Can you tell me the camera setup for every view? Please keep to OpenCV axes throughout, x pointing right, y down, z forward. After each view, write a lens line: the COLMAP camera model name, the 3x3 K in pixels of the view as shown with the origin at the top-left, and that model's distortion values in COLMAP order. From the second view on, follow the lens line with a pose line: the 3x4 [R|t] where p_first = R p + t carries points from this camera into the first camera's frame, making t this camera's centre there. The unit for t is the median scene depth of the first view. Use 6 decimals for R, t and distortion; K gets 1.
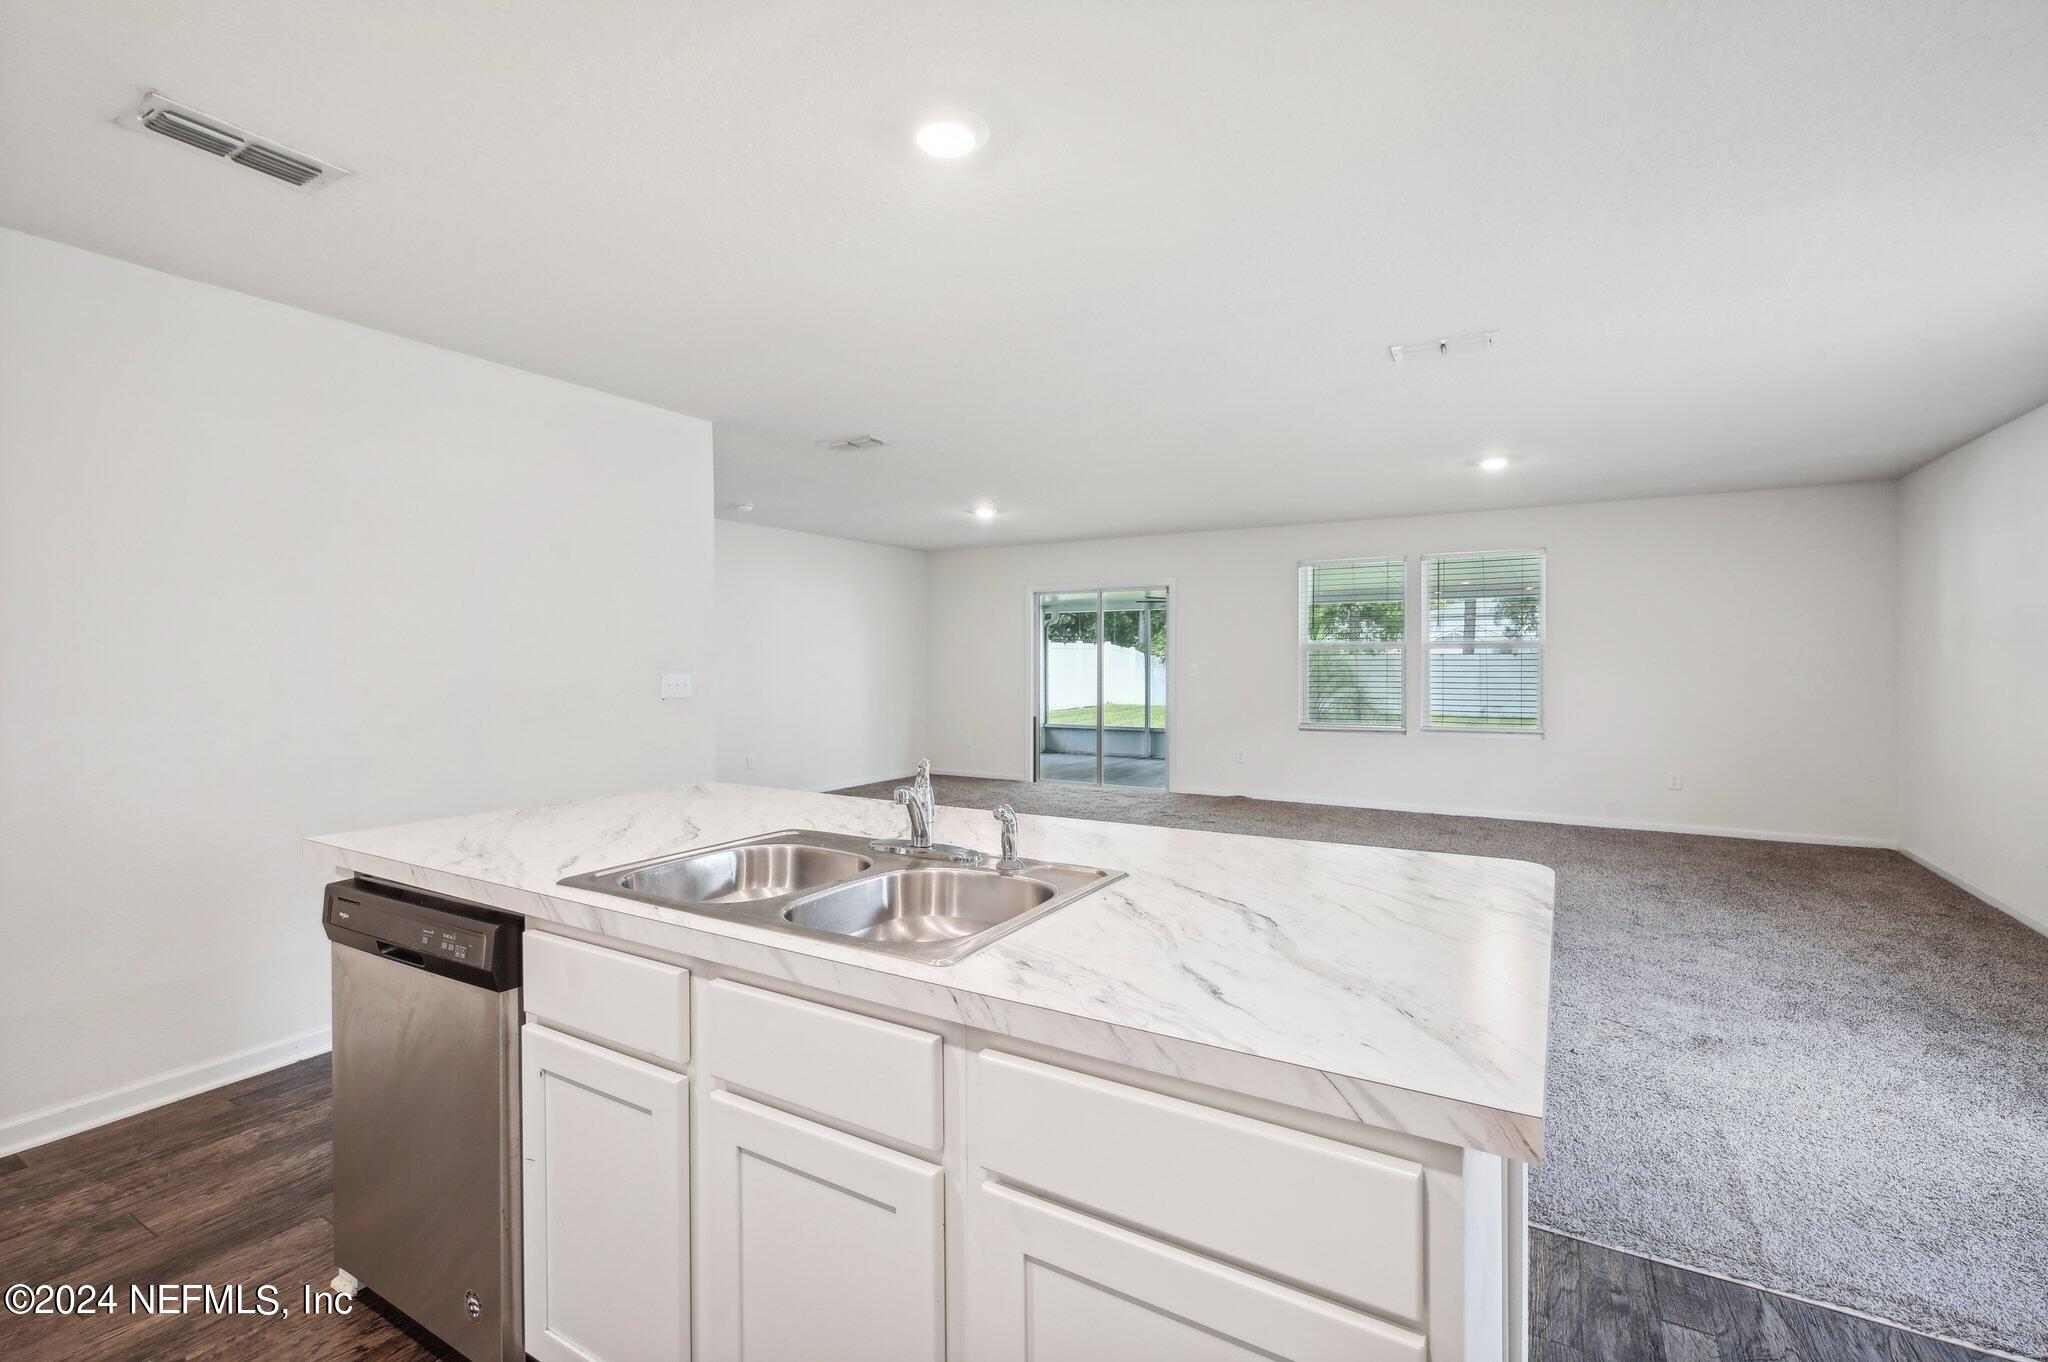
lens RADIAL K [[889.8, 0, 1031.2], [0, 889.8, 675.1], [0, 0, 1]] dist [-0.000296, 0.000094]
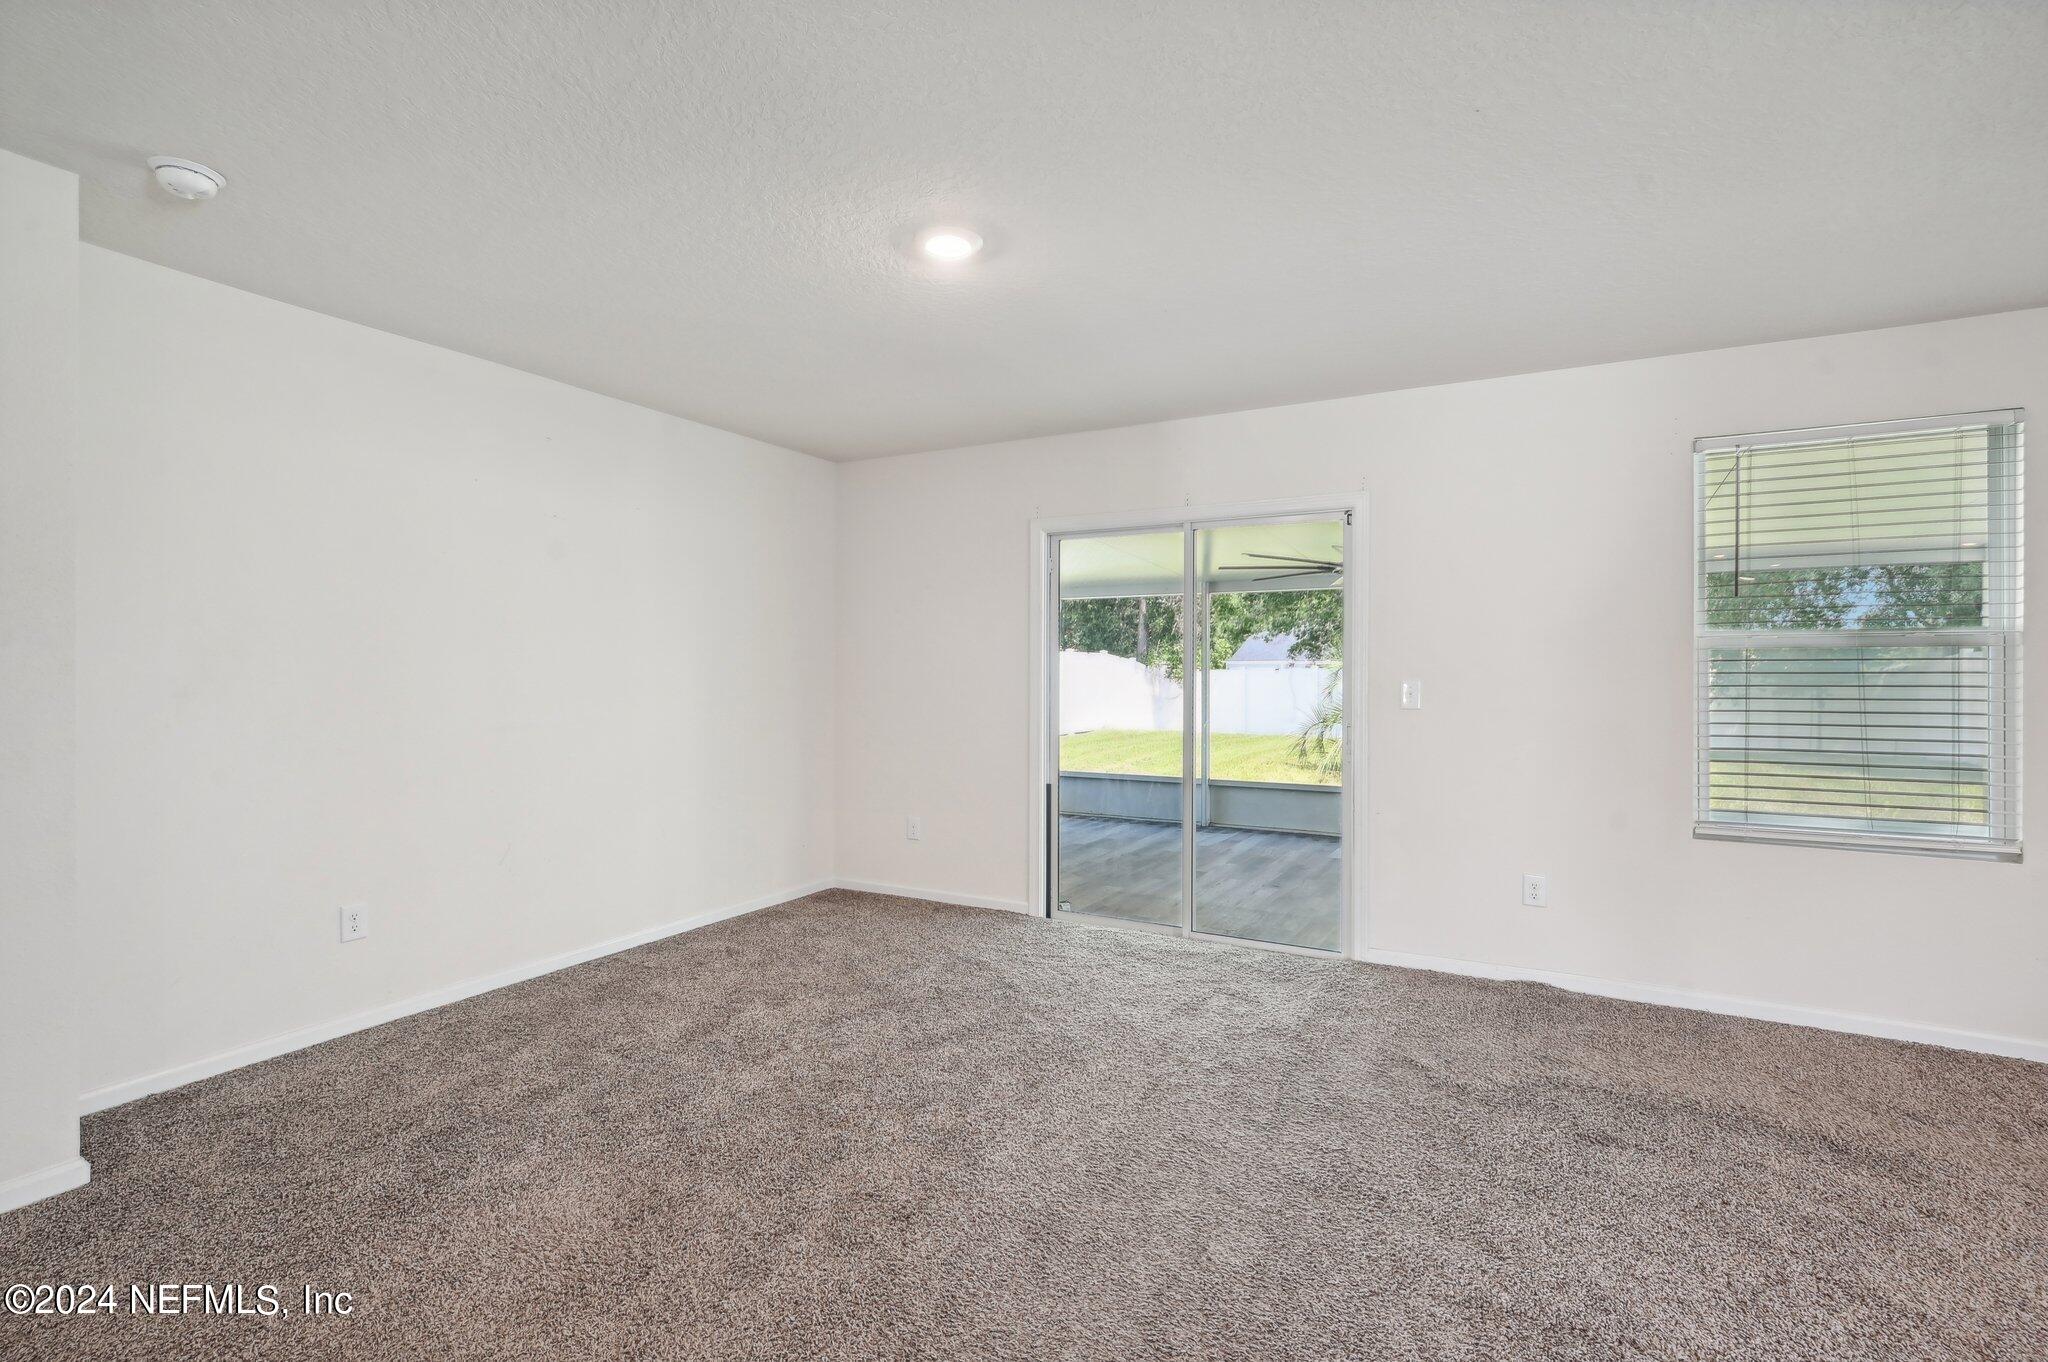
lens RADIAL K [[950.6, 0, 1025.1], [0, 950.6, 677.0], [0, 0, 1]] dist [0.004092, 0.000287]
pose [[0.999839, 0.006099, 0.016898, -0.019276], [-0.005687, 0.999688, -0.024306, -0.000081], [-0.017041, 0.024206, 0.999562, 0.490106]]
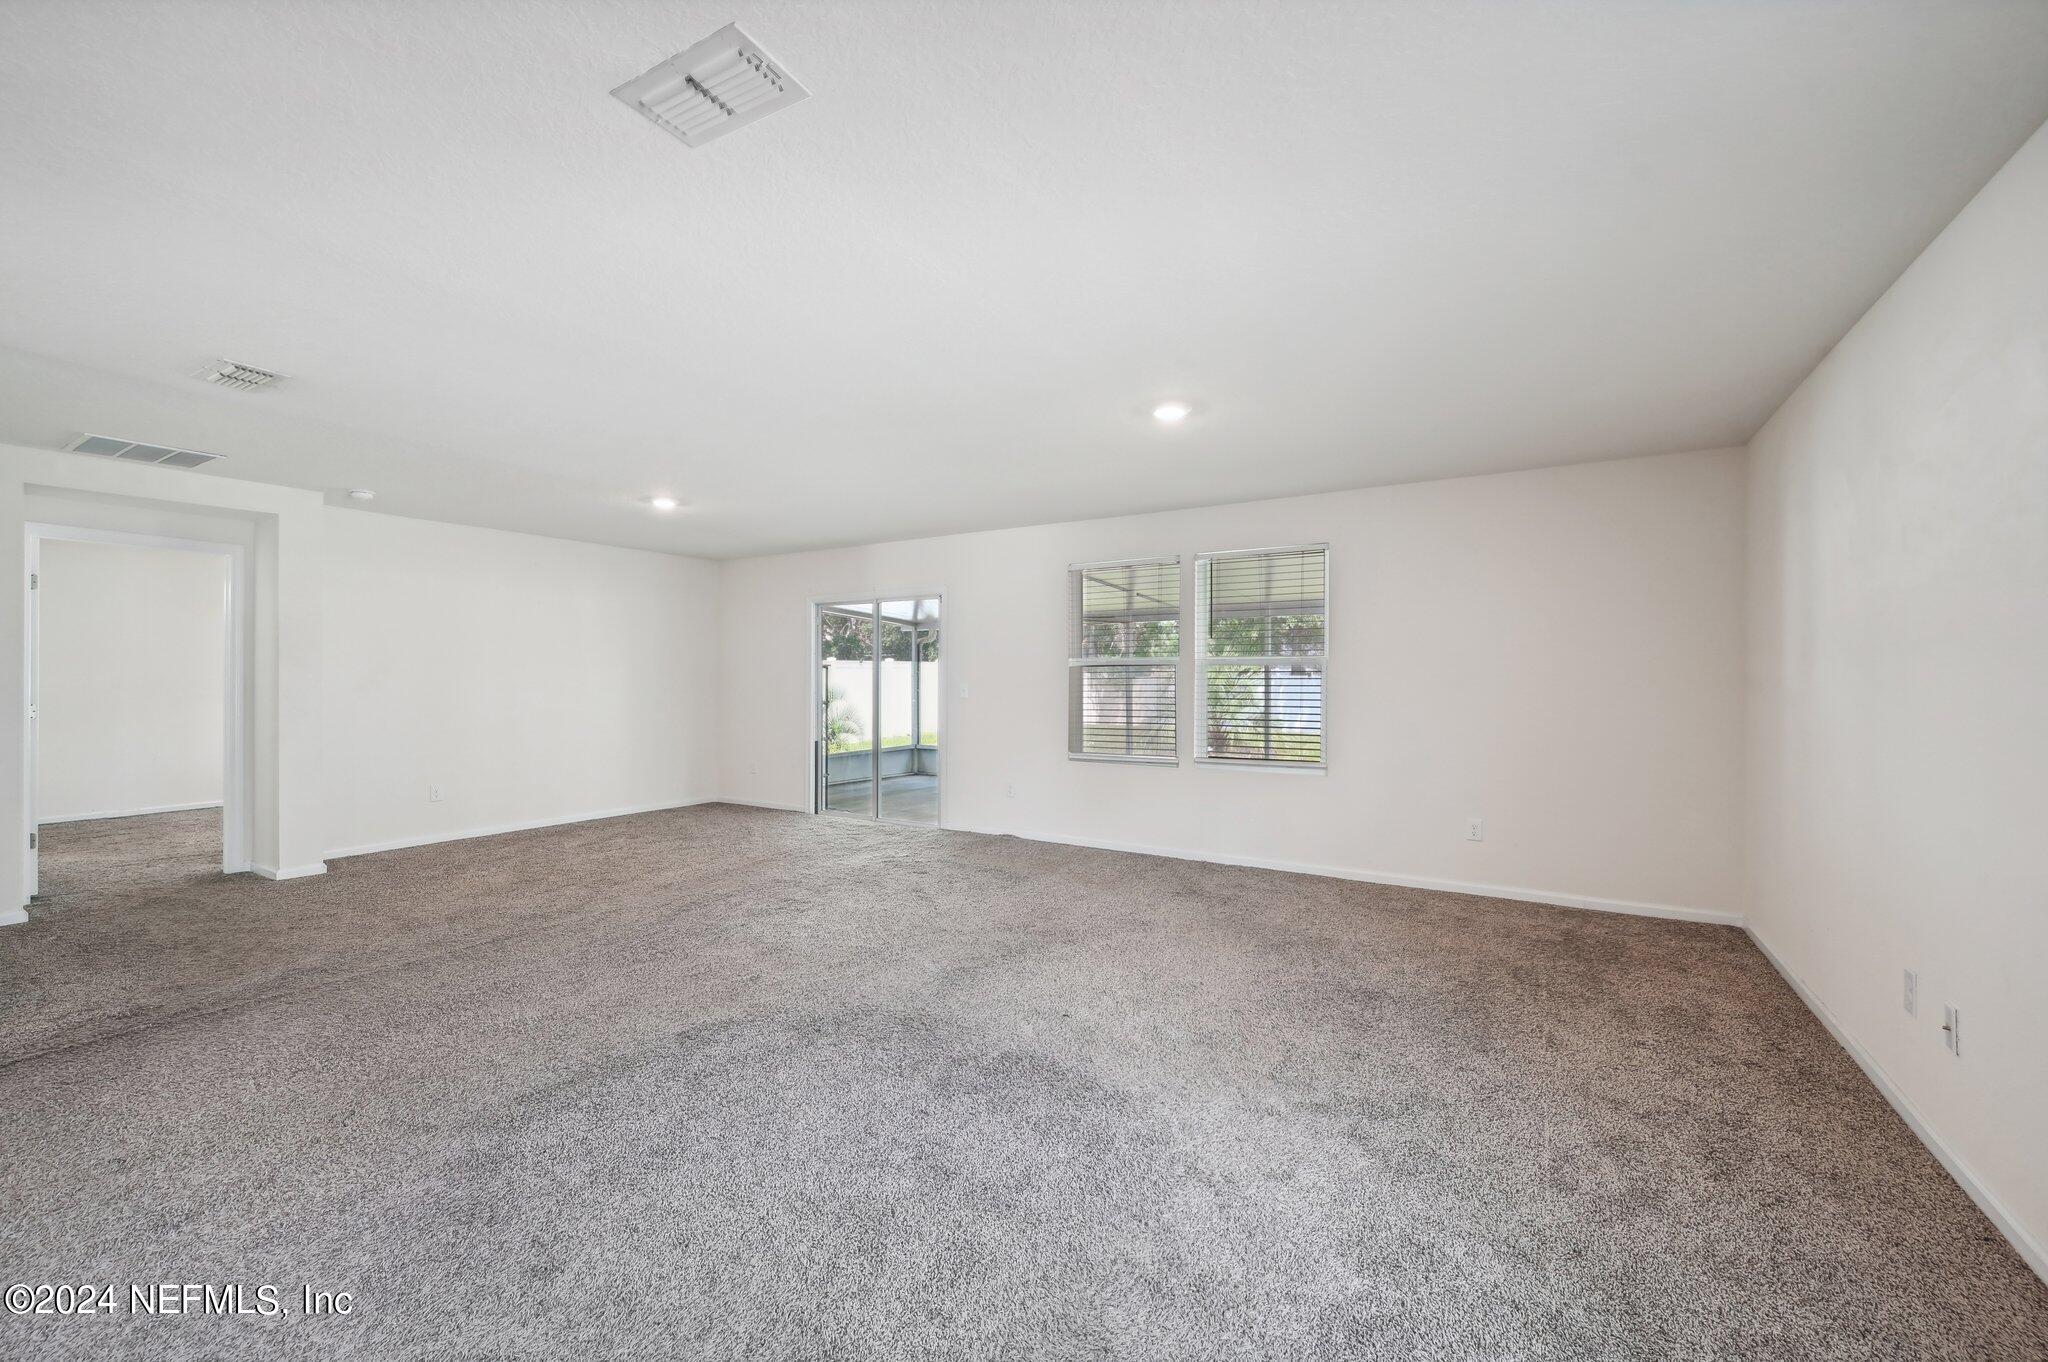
lens RADIAL K [[816.4, 0, 1016.2], [0, 816.4, 681.9], [0, 0, 1]] dist [-0.001905, 0.000066]
pose [[0.999569, 0.001188, -0.029316, 0.243011], [-0.001566, 0.999916, -0.012876, -0.002882], [0.029298, 0.012917, 0.999487, 0.184179]]
